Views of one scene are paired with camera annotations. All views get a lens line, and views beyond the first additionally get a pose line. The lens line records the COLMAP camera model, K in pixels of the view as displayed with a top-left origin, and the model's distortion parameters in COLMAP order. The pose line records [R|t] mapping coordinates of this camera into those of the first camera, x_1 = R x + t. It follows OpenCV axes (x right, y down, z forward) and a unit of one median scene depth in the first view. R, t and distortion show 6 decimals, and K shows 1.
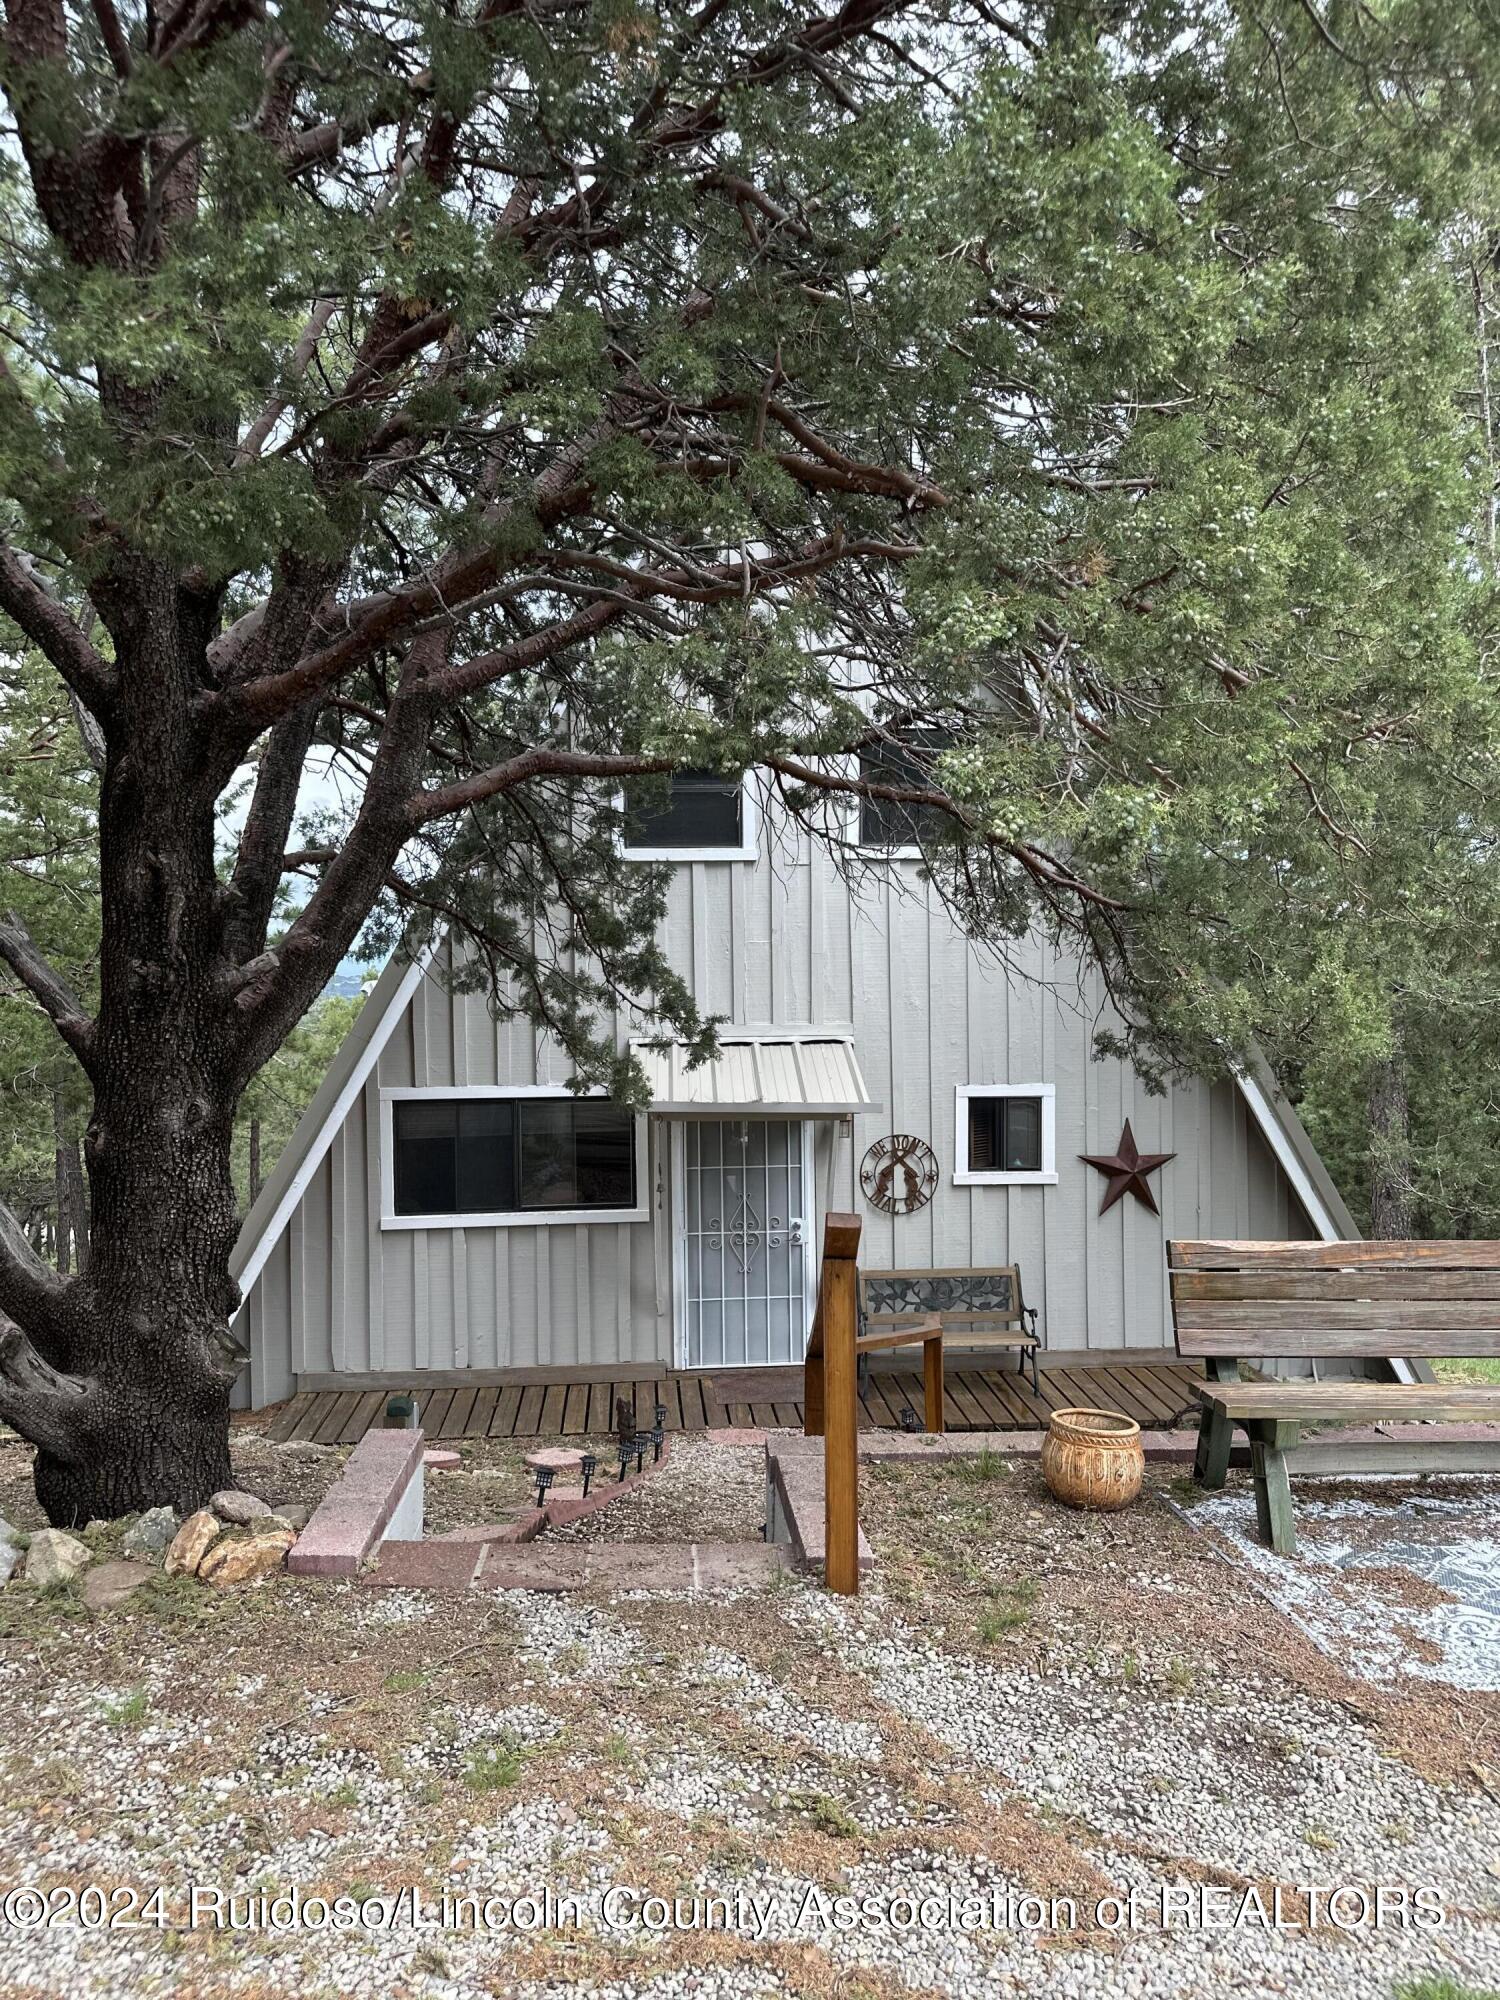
lens RADIAL K [[1403.7, 0, 739.7], [0, 1403.7, 987.2], [0, 0, 1]] dist [0.039265, -0.057994]
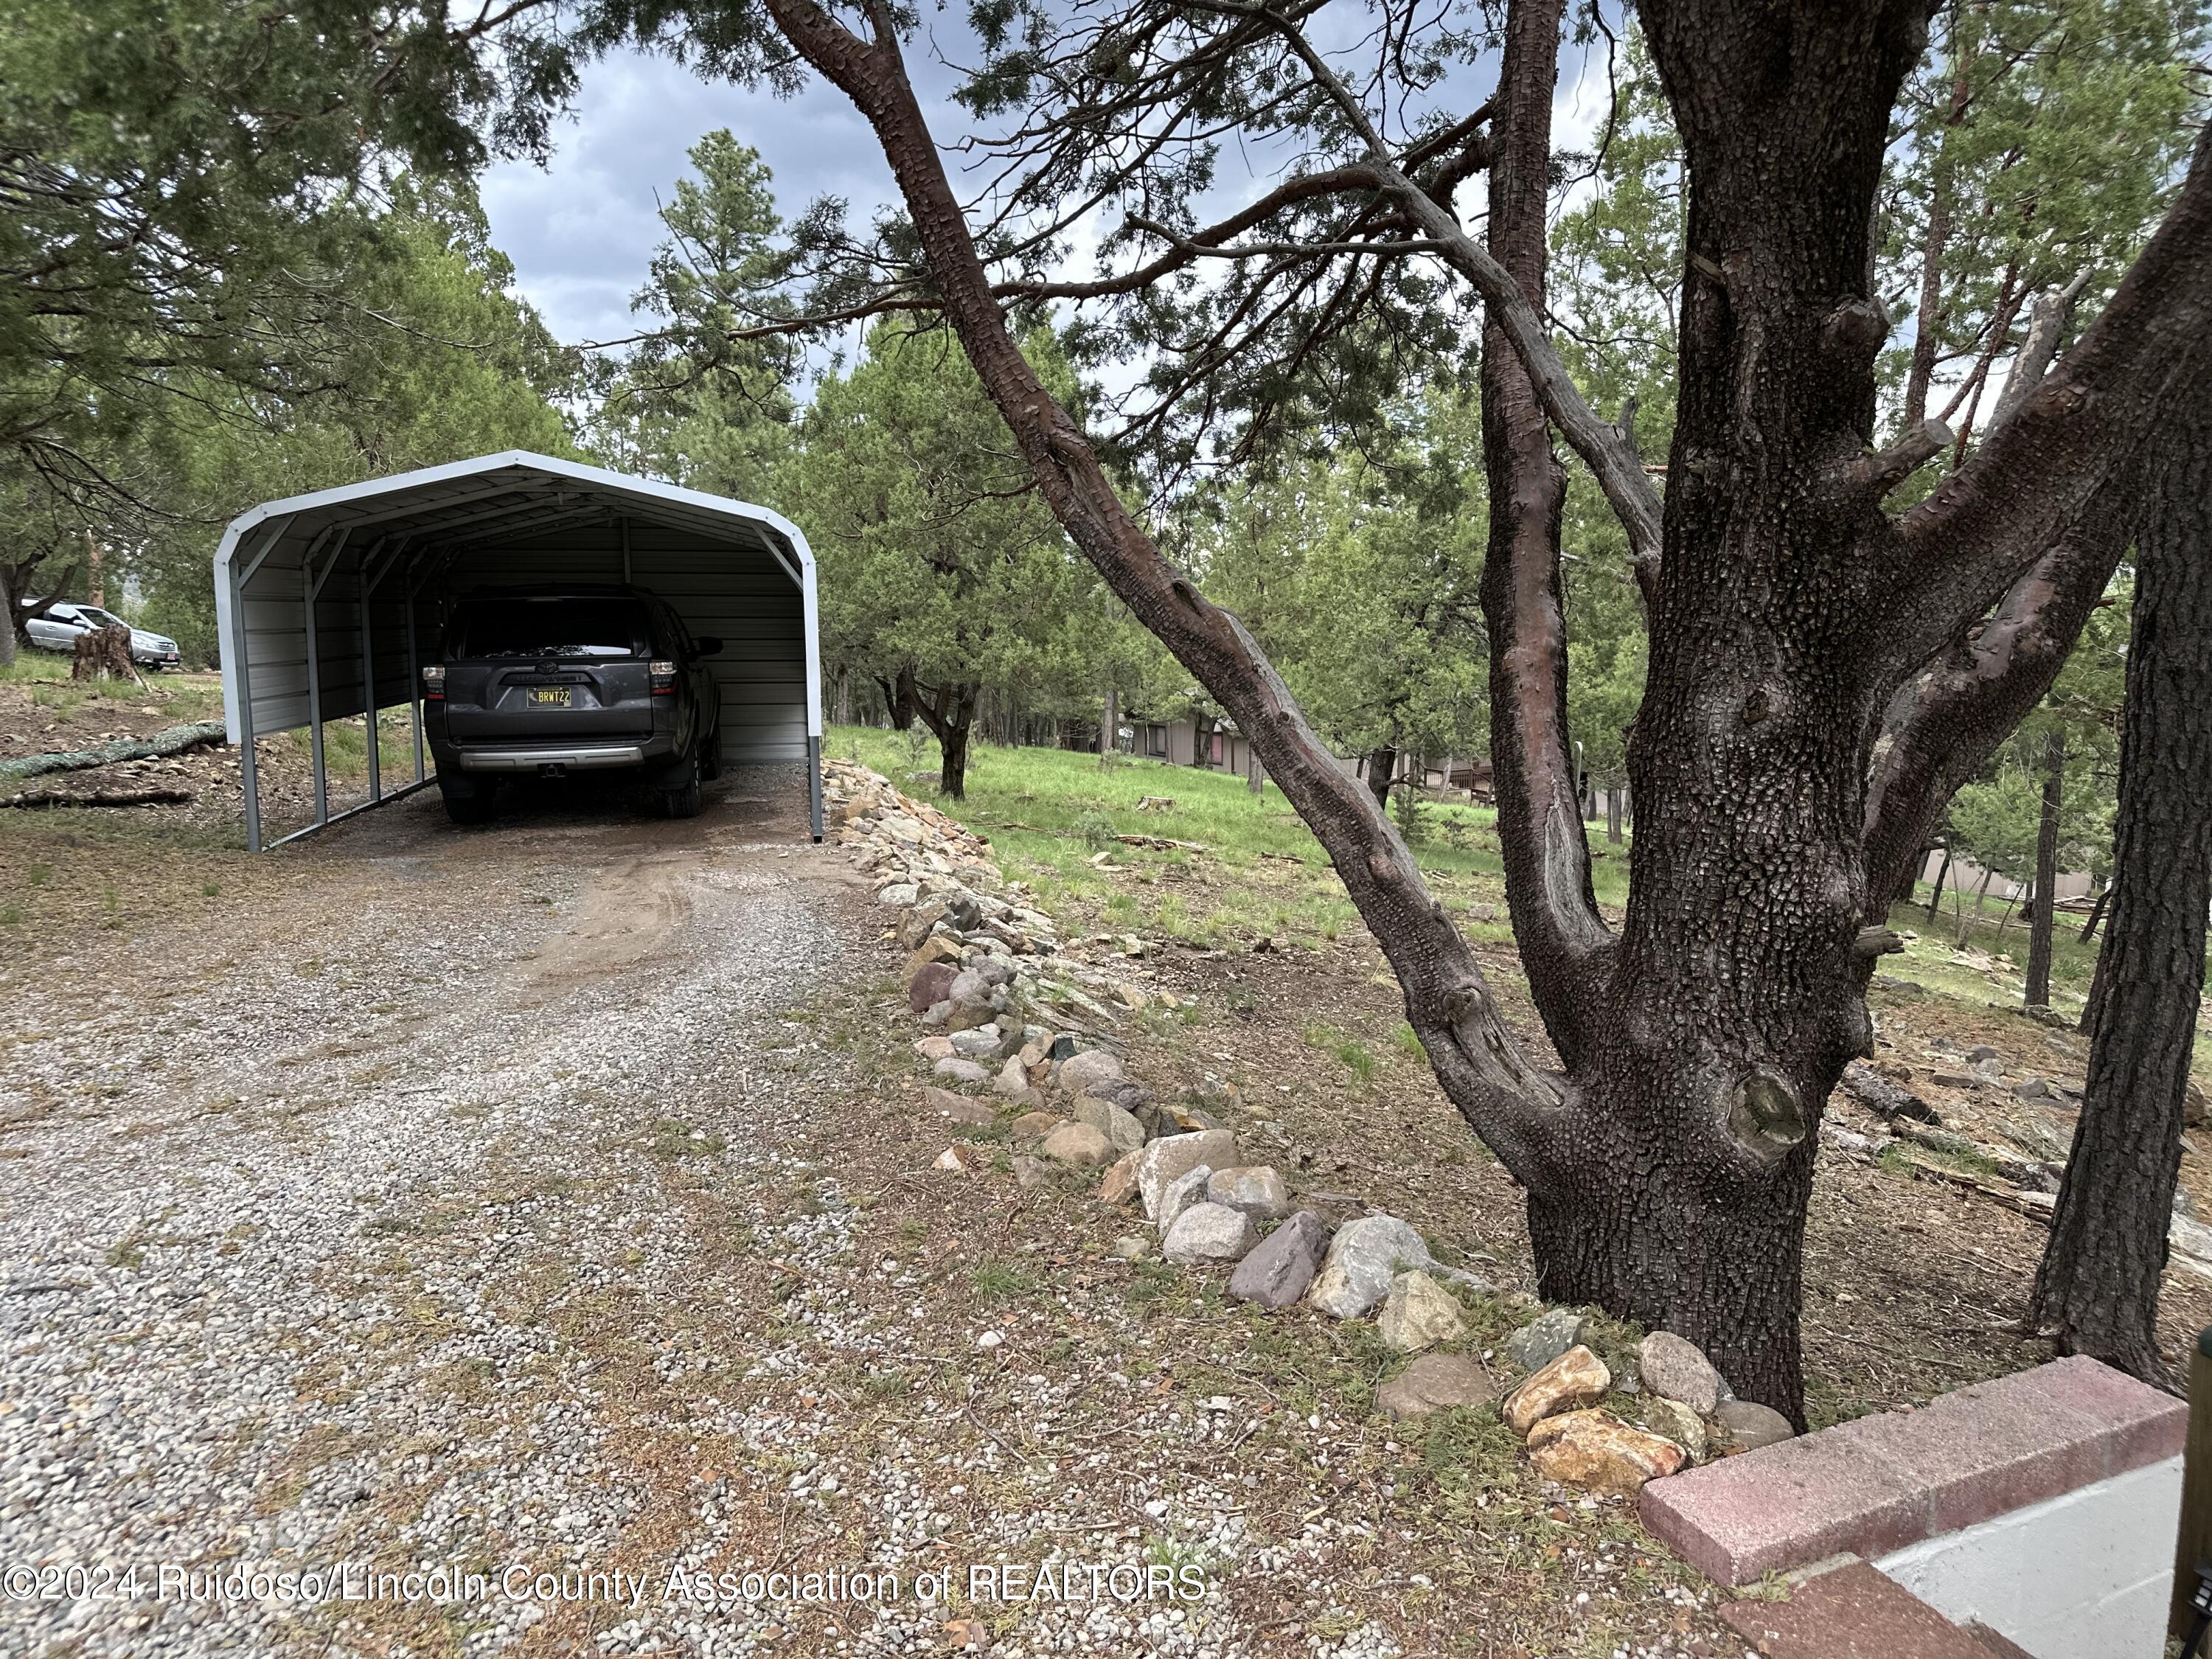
lens RADIAL K [[1552.5, 0, 1128.1], [0, 1552.5, 812.5], [0, 0, 1]] dist [0.039265, -0.057994]
pose [[0.356046, 0.120792, -0.926628, 0.072136], [-0.018220, 0.992319, 0.122355, 0.032335], [0.934291, -0.026681, 0.355512, 0.291729]]
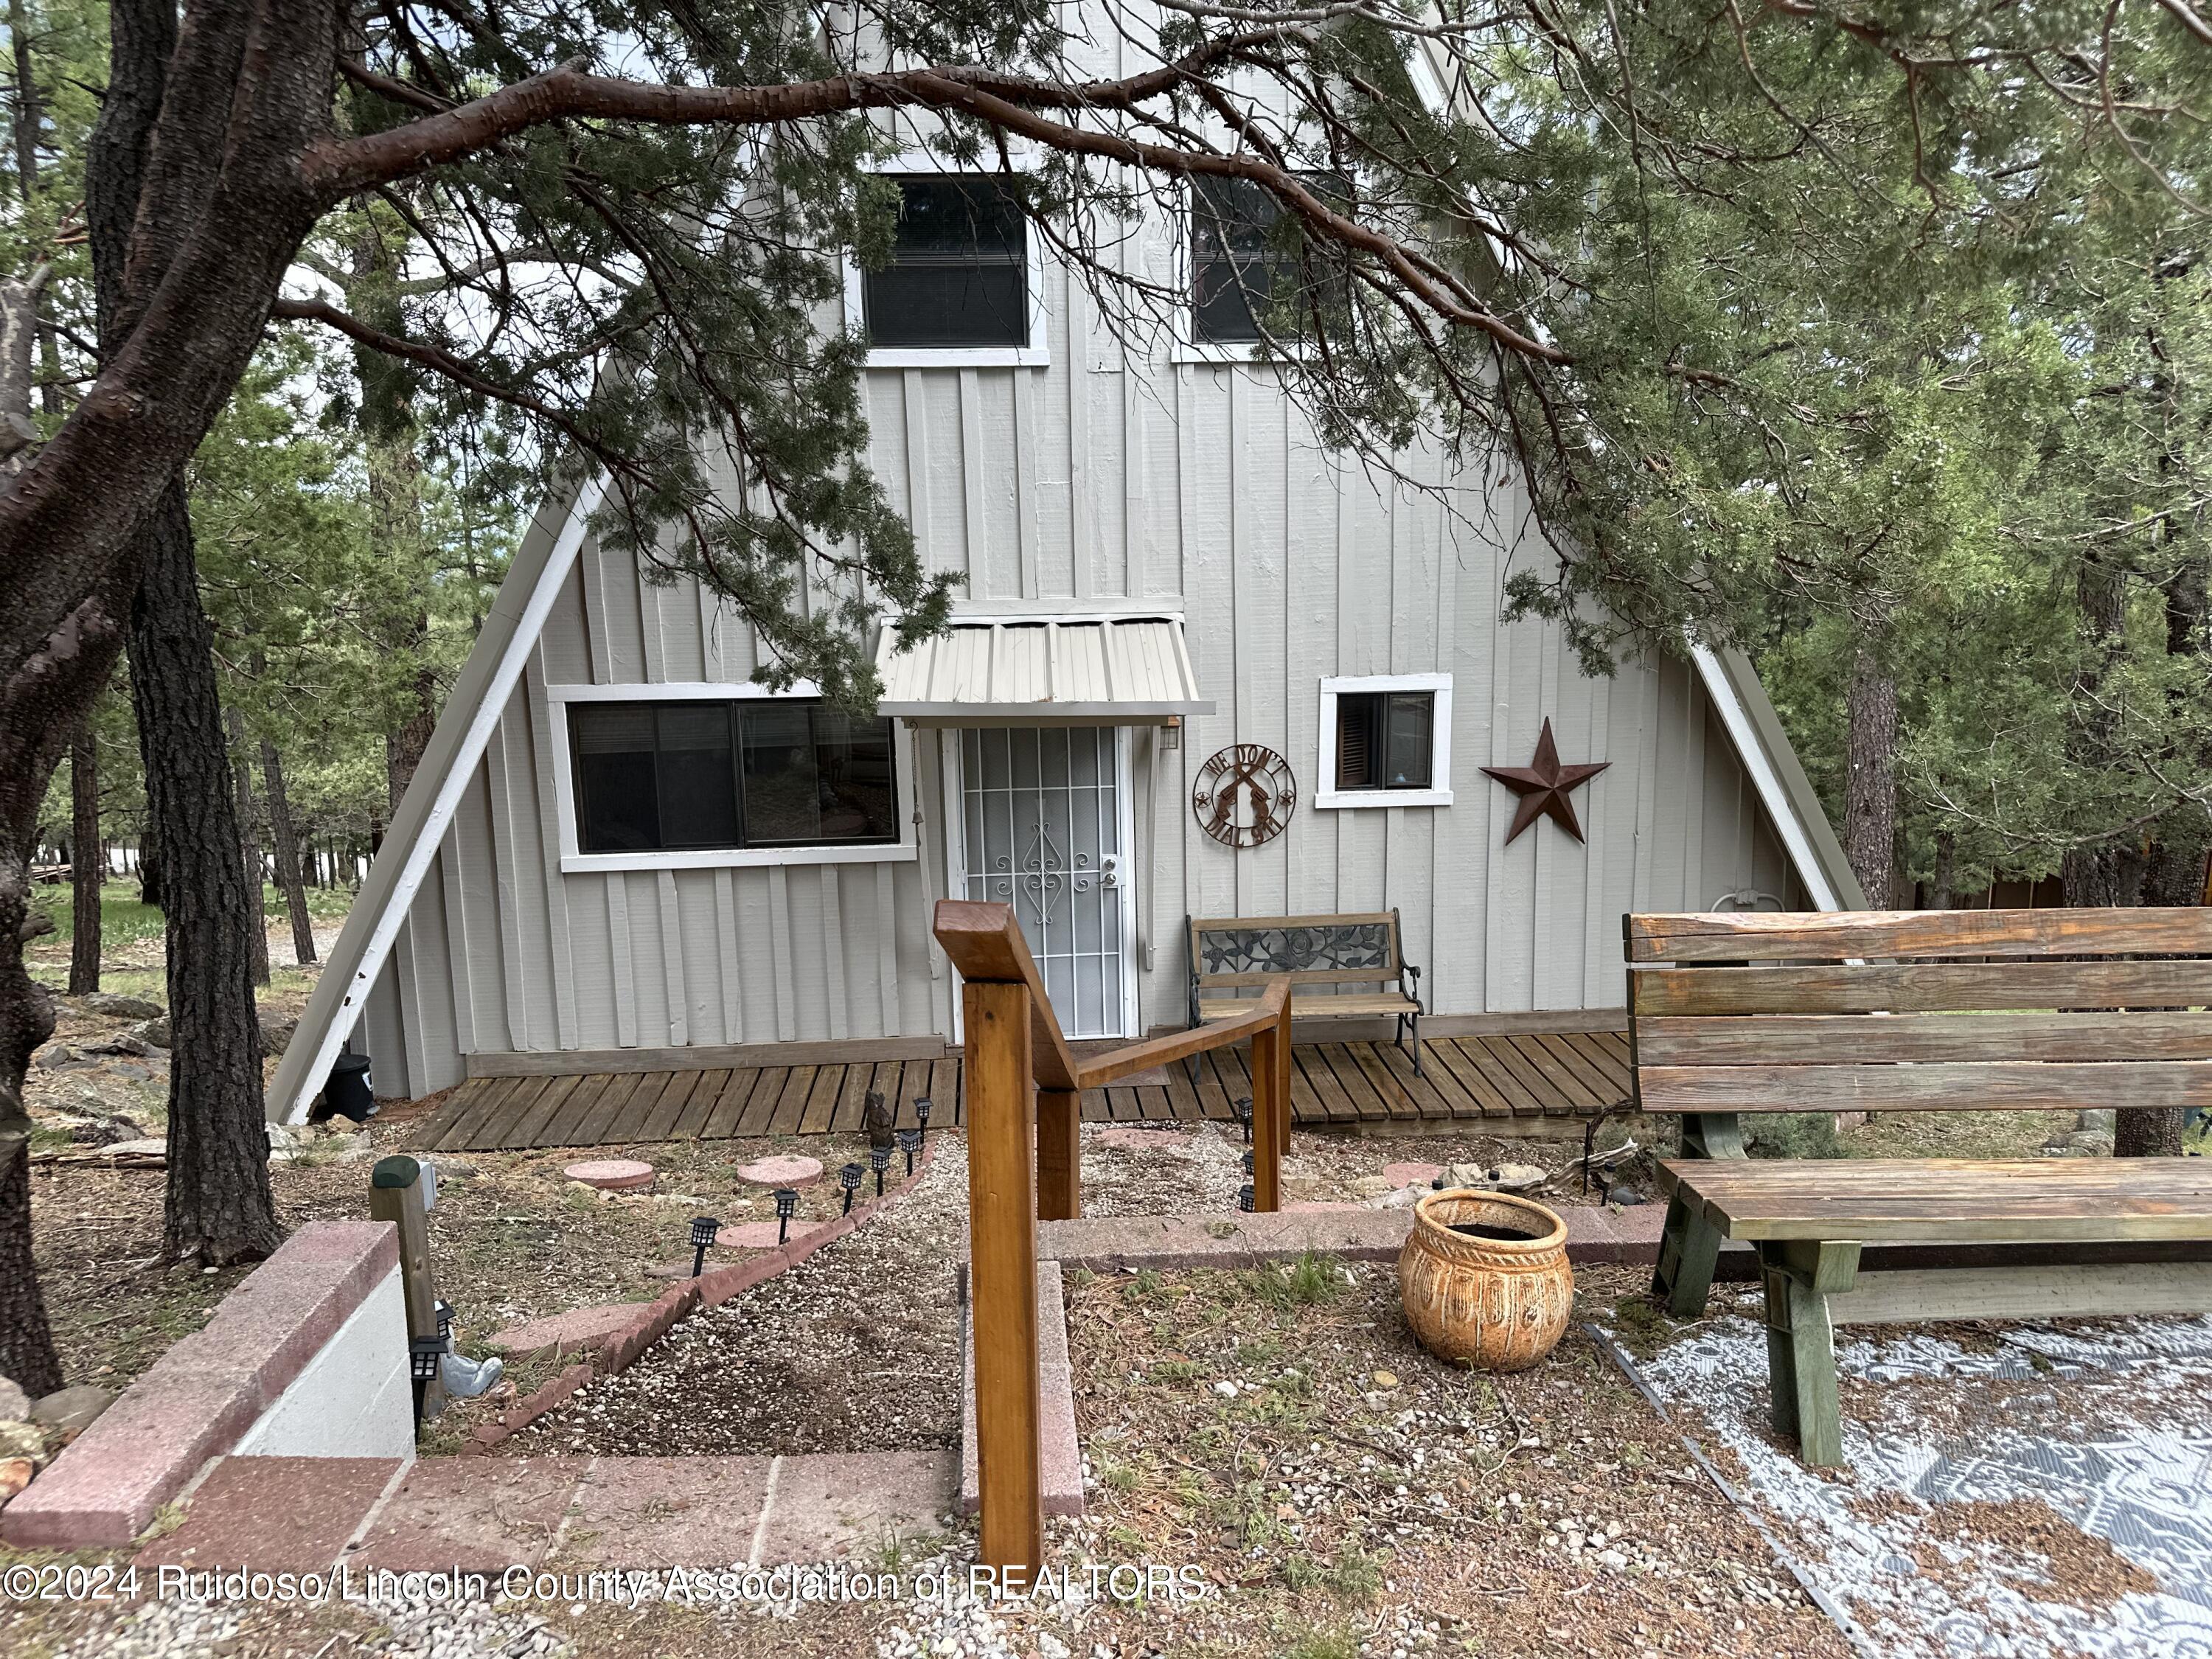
lens RADIAL K [[1552.5, 0, 1103.3], [0, 1552.5, 832.1], [0, 0, 1]] dist [0.039265, -0.057994]
pose [[0.999936, -0.010218, -0.004810, 0.054233], [0.010848, 0.987460, 0.157498, 0.025753], [0.003140, -0.157540, 0.987508, 0.218833]]
